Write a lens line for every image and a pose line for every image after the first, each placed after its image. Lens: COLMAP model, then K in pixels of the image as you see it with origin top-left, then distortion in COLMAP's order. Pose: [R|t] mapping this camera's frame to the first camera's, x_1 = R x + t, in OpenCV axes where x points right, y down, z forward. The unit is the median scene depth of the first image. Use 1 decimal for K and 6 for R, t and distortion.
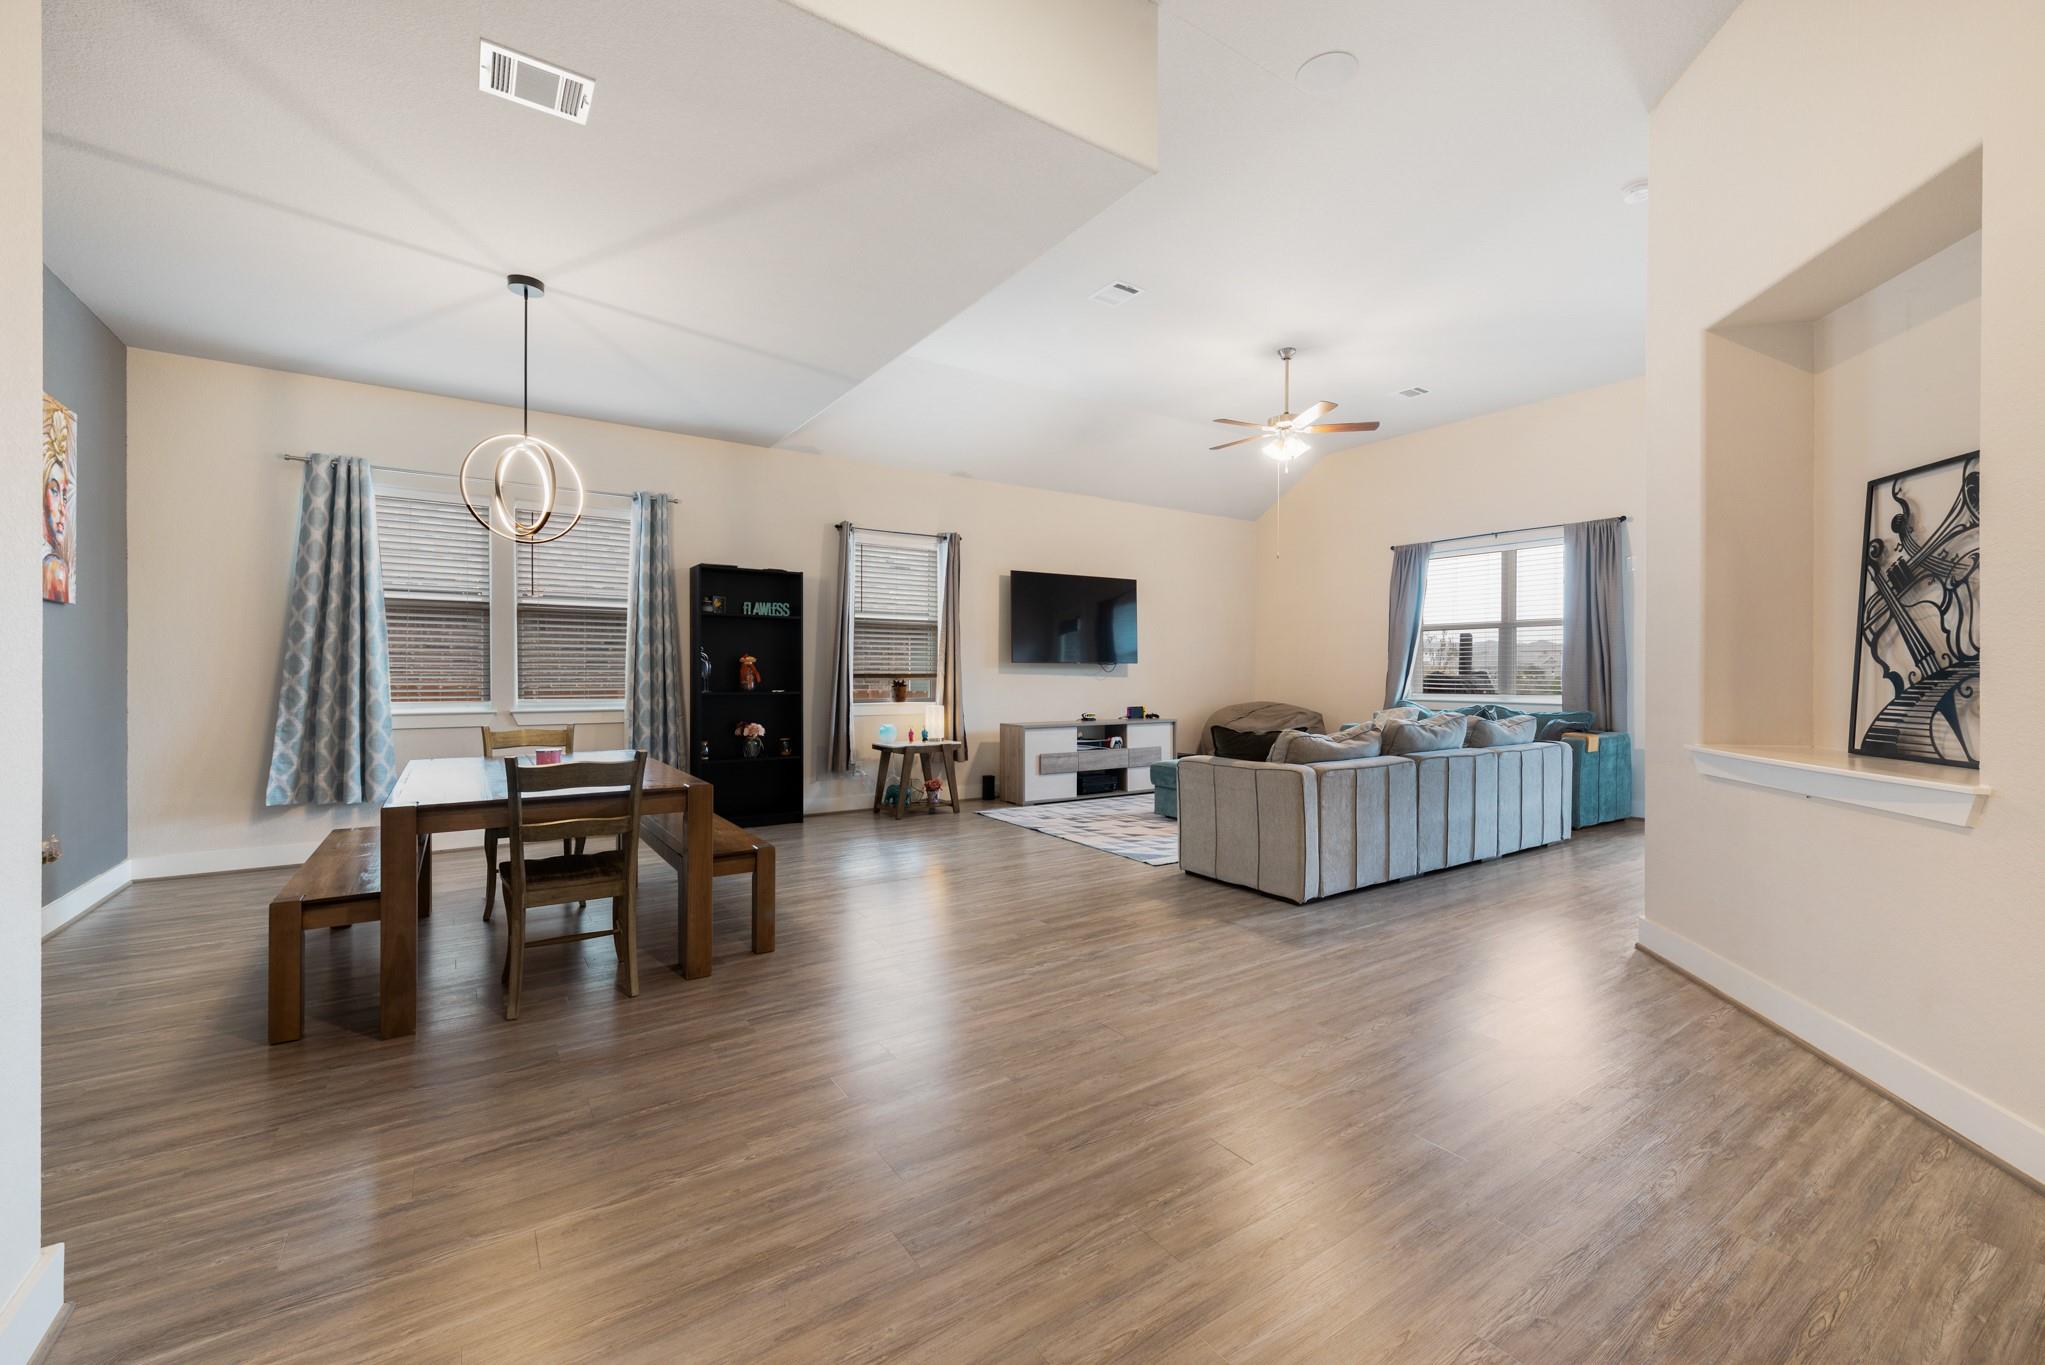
lens RADIAL K [[853.5, 0, 1047.6], [0, 853.5, 677.2], [0, 0, 1]] dist [0.016023, -0.000838]
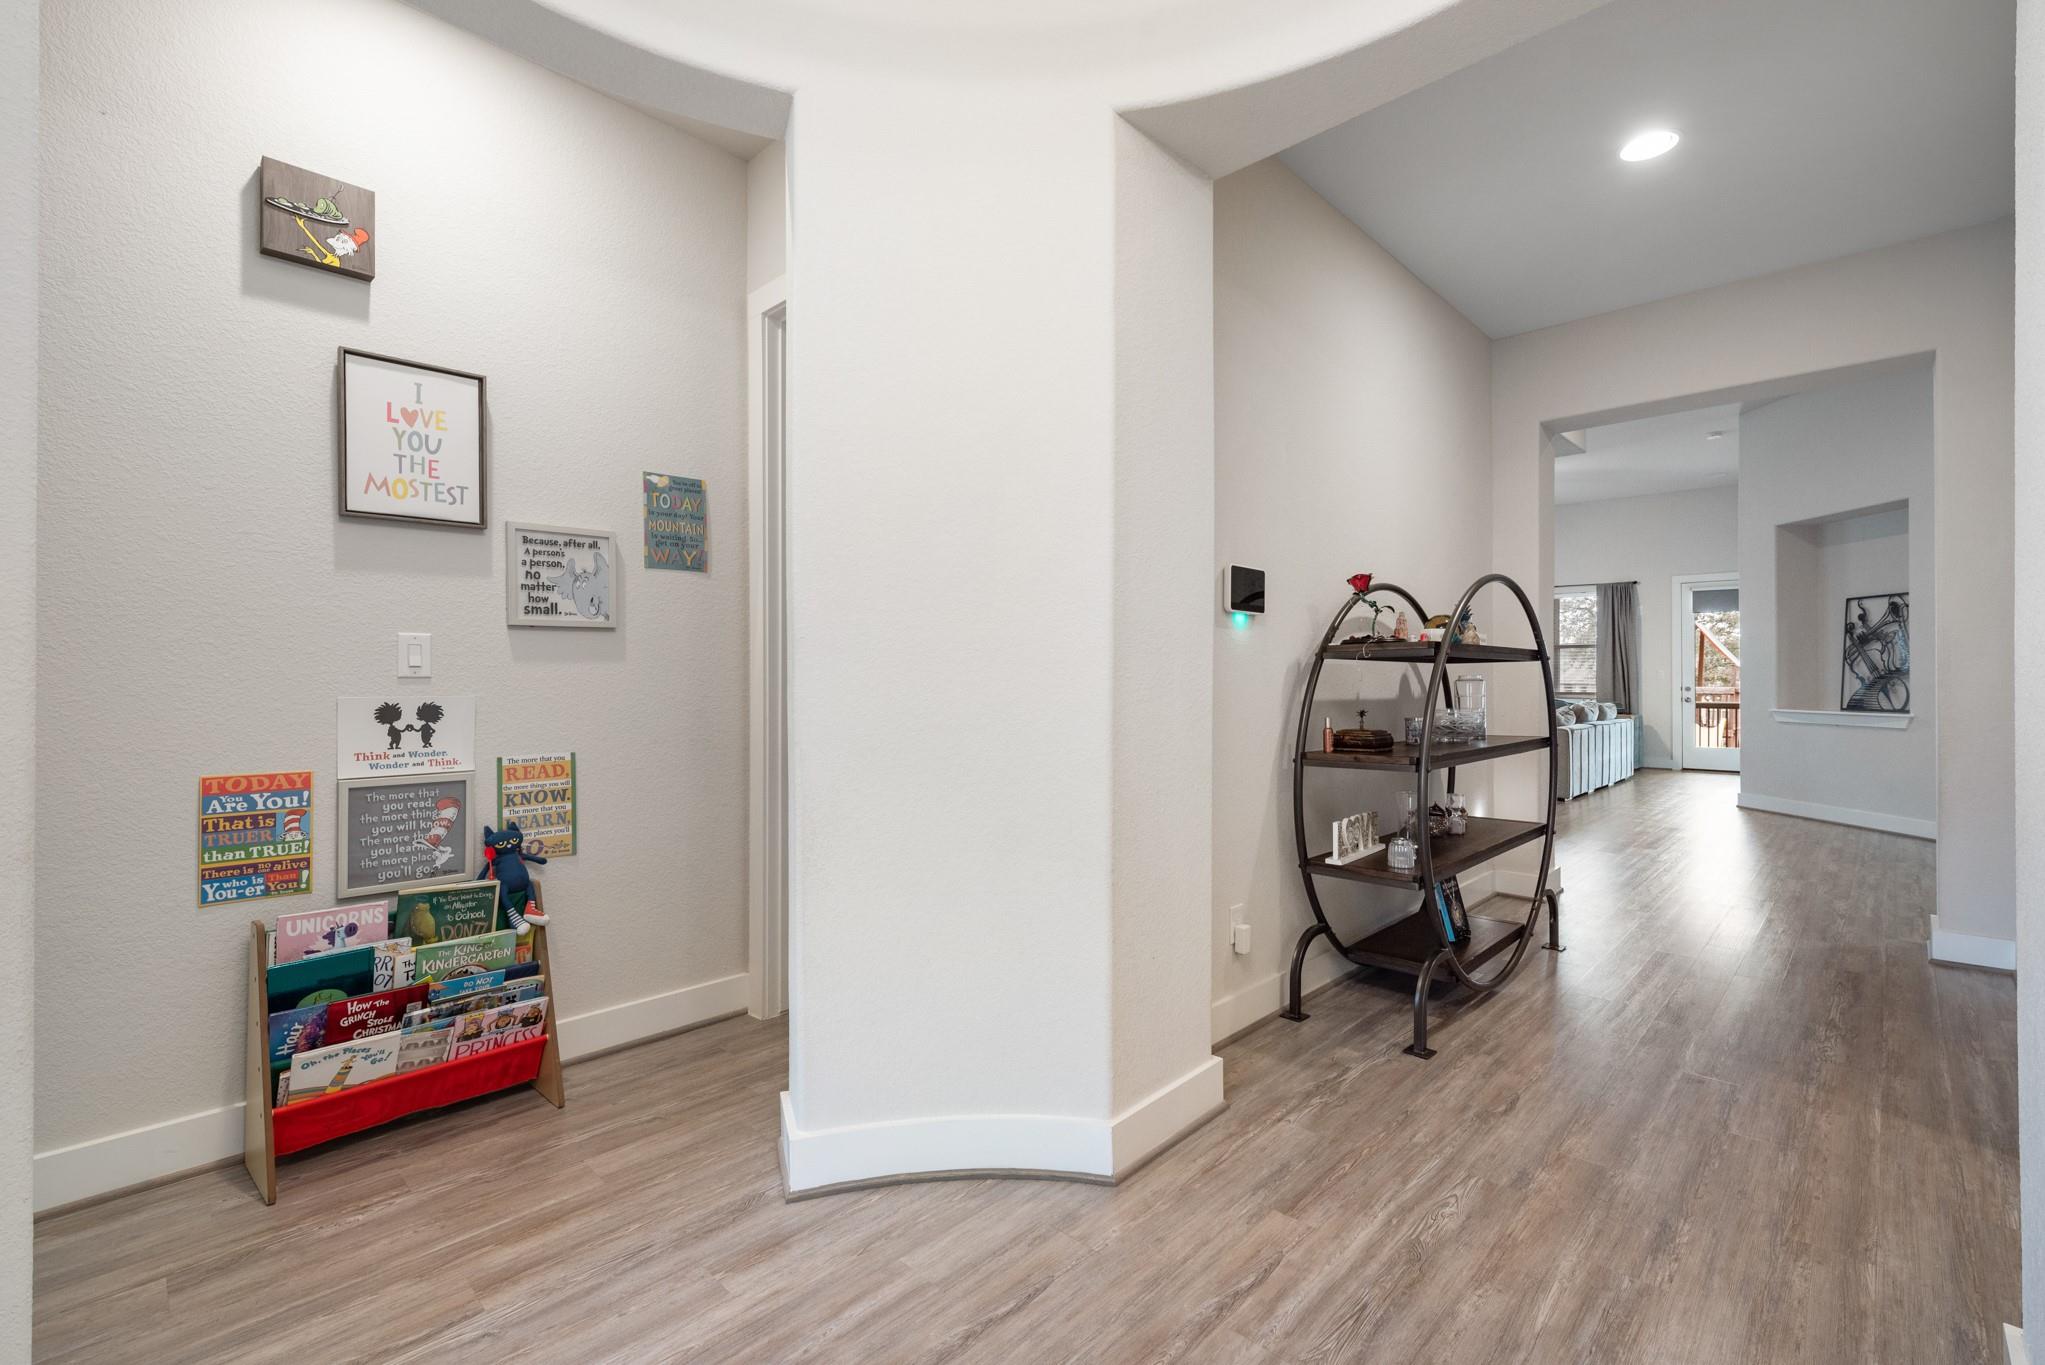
lens RADIAL K [[920.1, 0, 1027.3], [0, 920.1, 678.0], [0, 0, 1]] dist [0.005164, -0.001589]
pose [[0.981110, -0.004068, 0.193408, -1.884268], [0.005932, 0.999941, -0.009061, 0.008778], [-0.193360, 0.010037, 0.981076, -1.141603]]
